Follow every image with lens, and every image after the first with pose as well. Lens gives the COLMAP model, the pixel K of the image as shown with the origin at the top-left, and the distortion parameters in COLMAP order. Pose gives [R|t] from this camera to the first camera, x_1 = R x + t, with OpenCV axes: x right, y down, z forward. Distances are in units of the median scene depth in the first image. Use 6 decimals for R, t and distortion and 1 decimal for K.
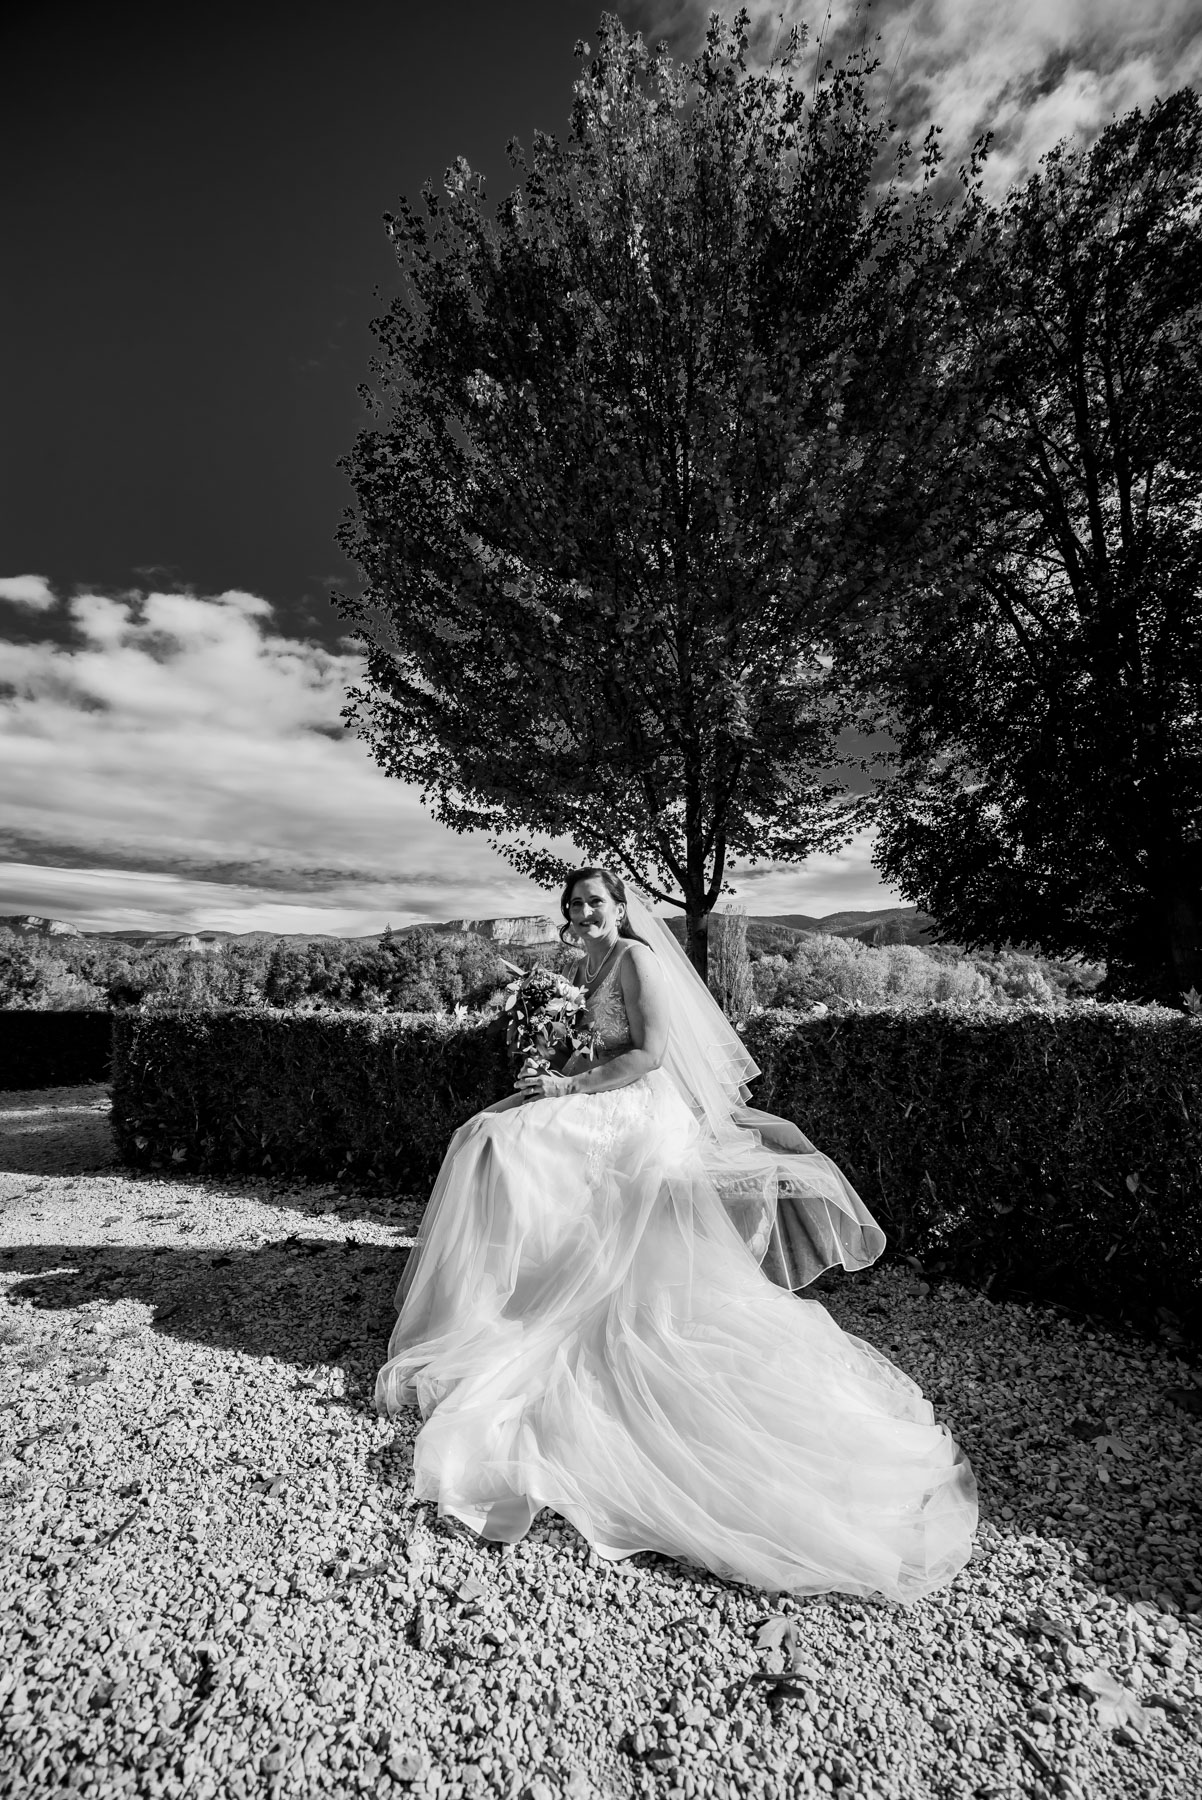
lens RADIAL K [[730.2, 0, 603.0], [0, 730.2, 897.5], [0, 0, 1]] dist [-0.018263, -0.000905]
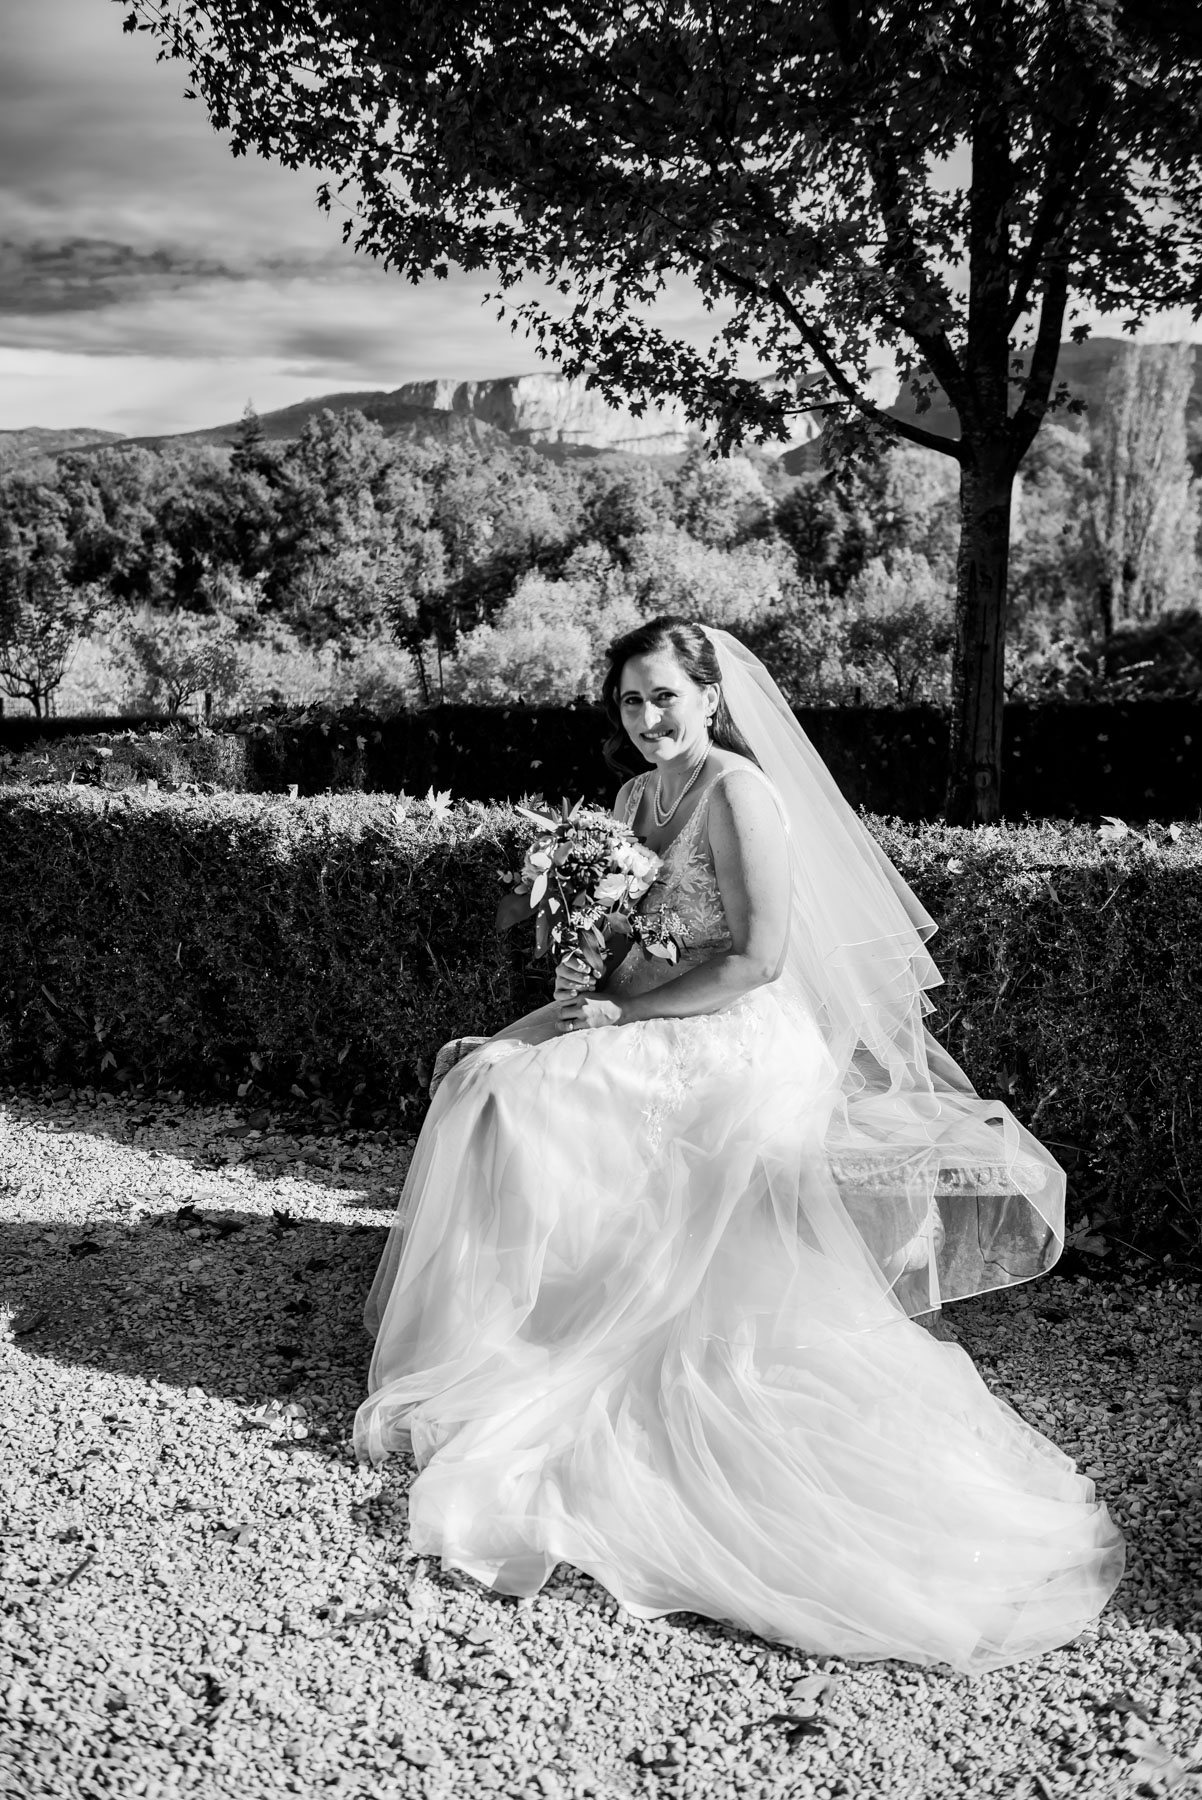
lens RADIAL K [[1901.7, 0, 608.1], [0, 1901.7, 901.3], [0, 0, 1]] dist [0.056886, 0.000000]
pose [[0.994383, 0.007099, -0.105600, 0.141699], [0.026585, 0.949005, 0.314139, -0.421041], [0.102445, -0.315182, 0.943486, -0.616793]]
